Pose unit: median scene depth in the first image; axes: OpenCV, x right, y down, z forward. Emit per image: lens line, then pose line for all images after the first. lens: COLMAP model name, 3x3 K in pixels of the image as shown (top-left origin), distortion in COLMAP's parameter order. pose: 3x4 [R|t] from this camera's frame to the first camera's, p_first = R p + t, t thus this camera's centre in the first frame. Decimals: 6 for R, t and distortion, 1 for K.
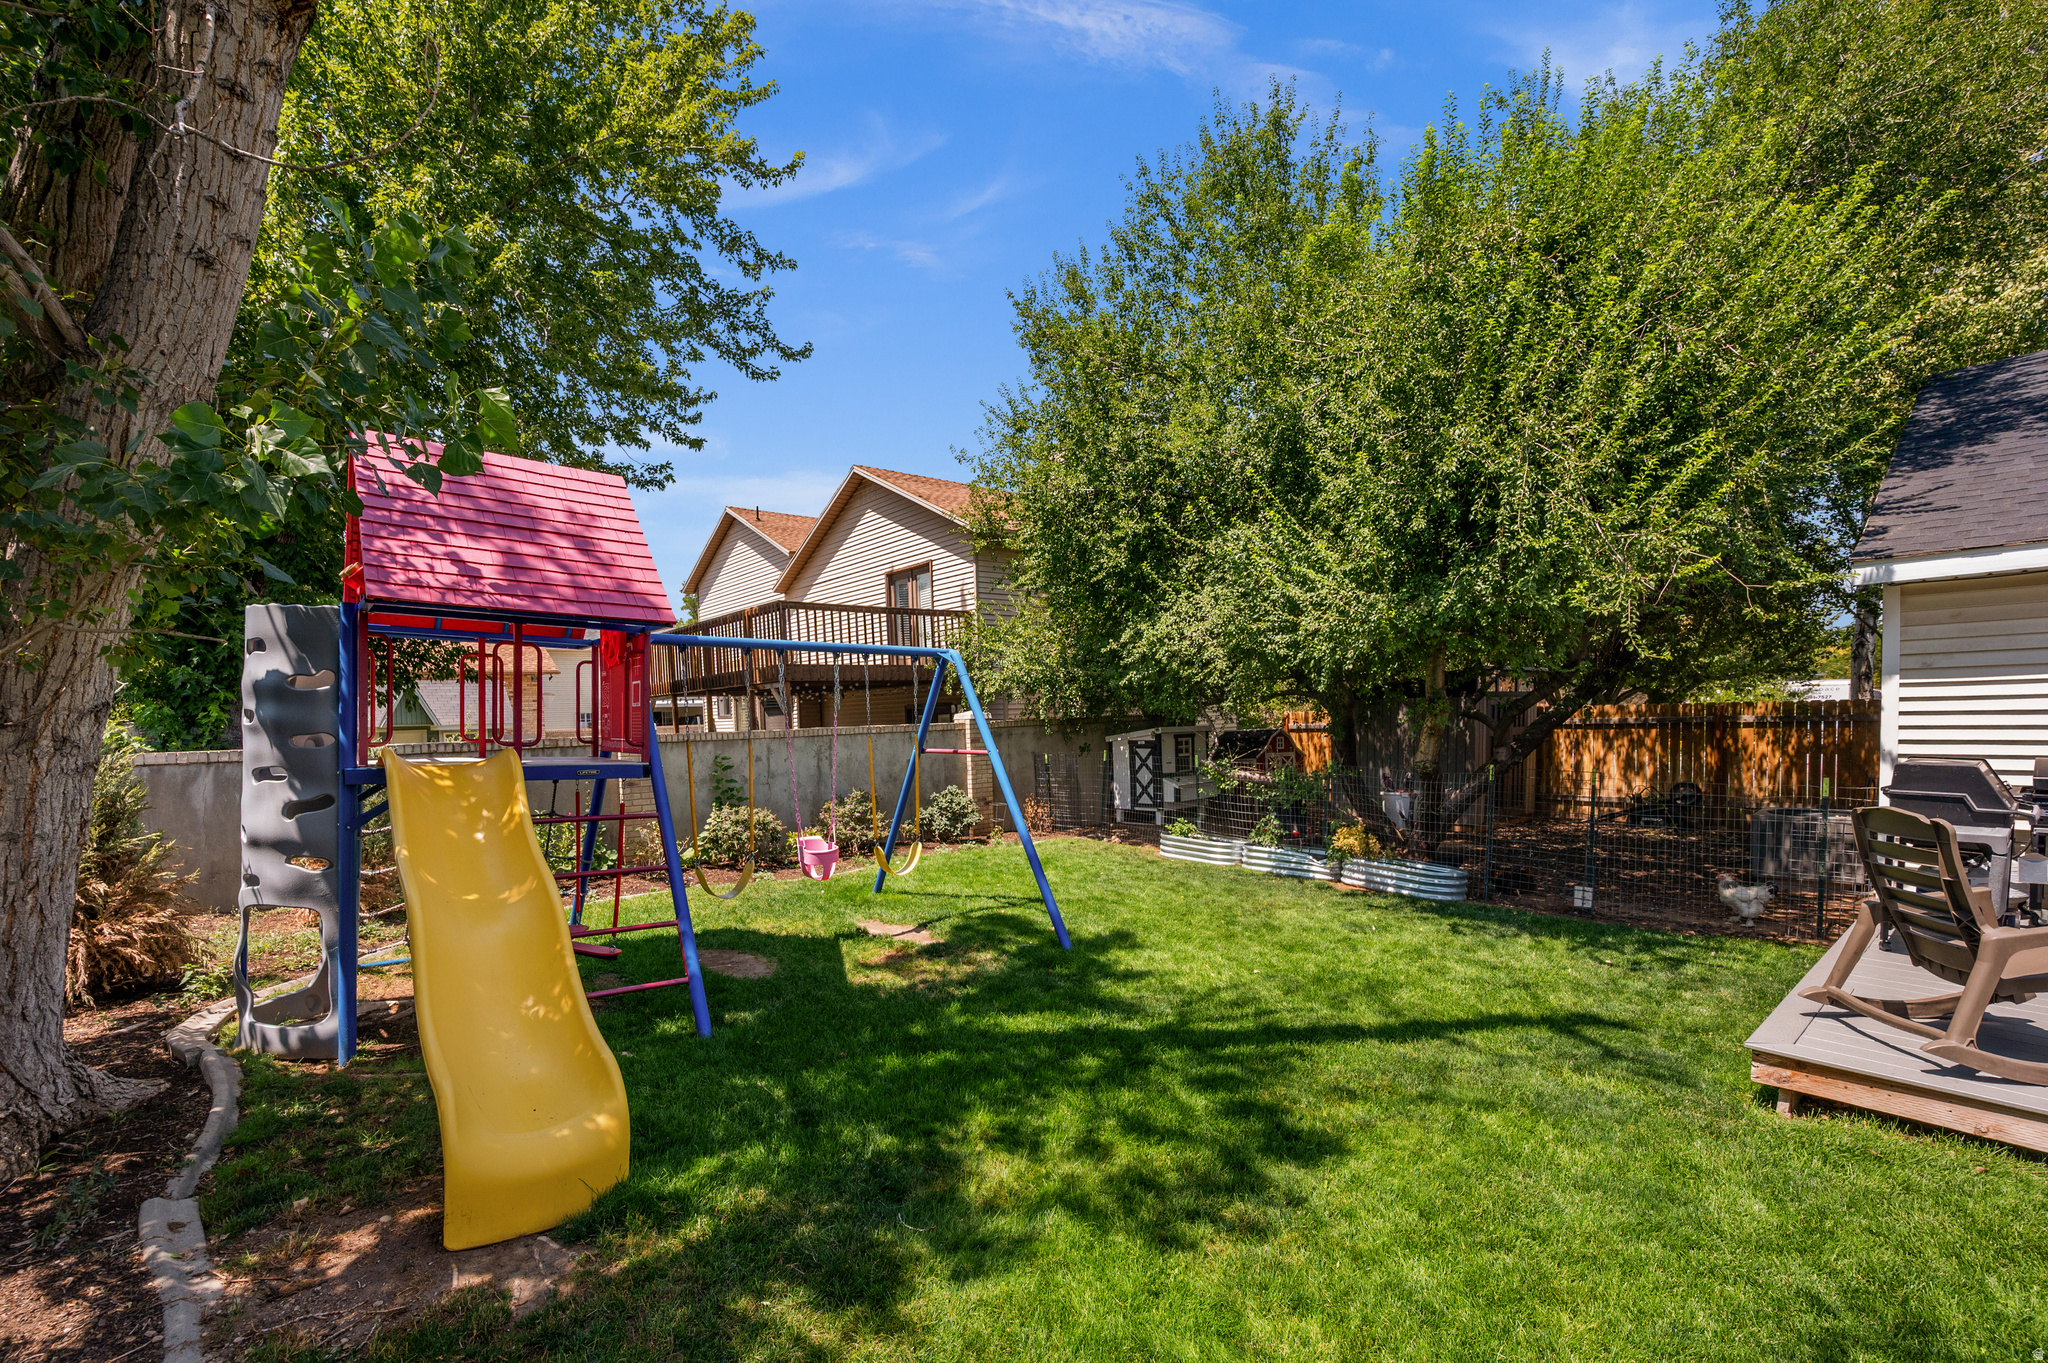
lens RADIAL K [[878.3, 0, 1024.0], [0, 878.3, 681.5], [0, 0, 1]] dist [0.000276, 0.000066]
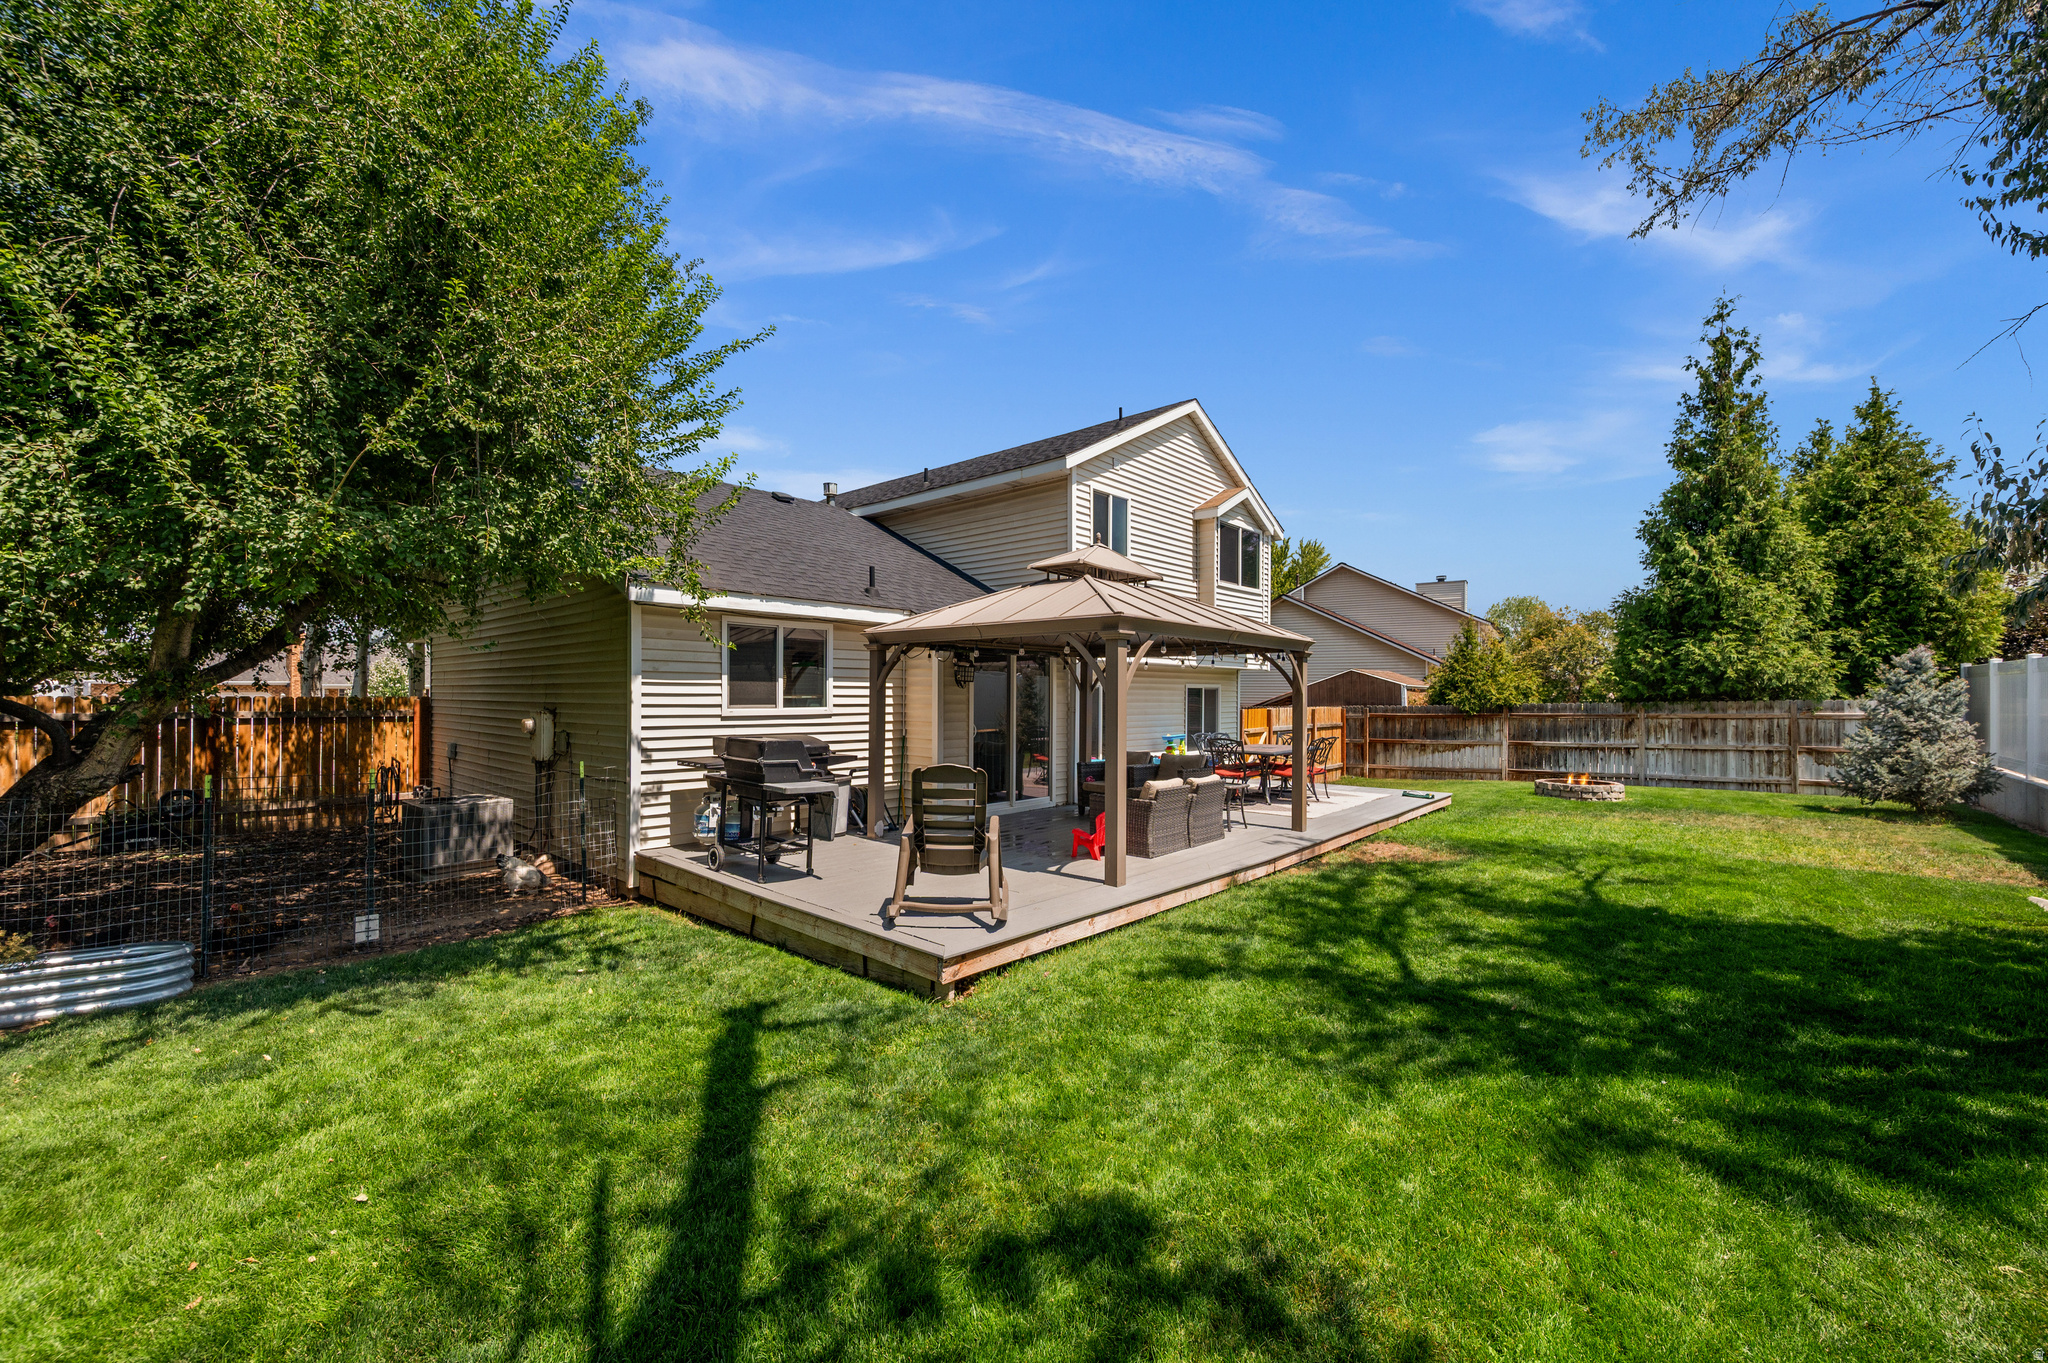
lens RADIAL K [[793.9, 0, 1024.0], [0, 793.9, 681.5], [0, 0, 1]] dist [-0.000475, -0.000031]
pose [[-0.125150, 0.051316, 0.990810, -0.248978], [-0.041509, 0.997516, -0.056906, 0.052833], [-0.991269, -0.048250, -0.122709, 0.734860]]
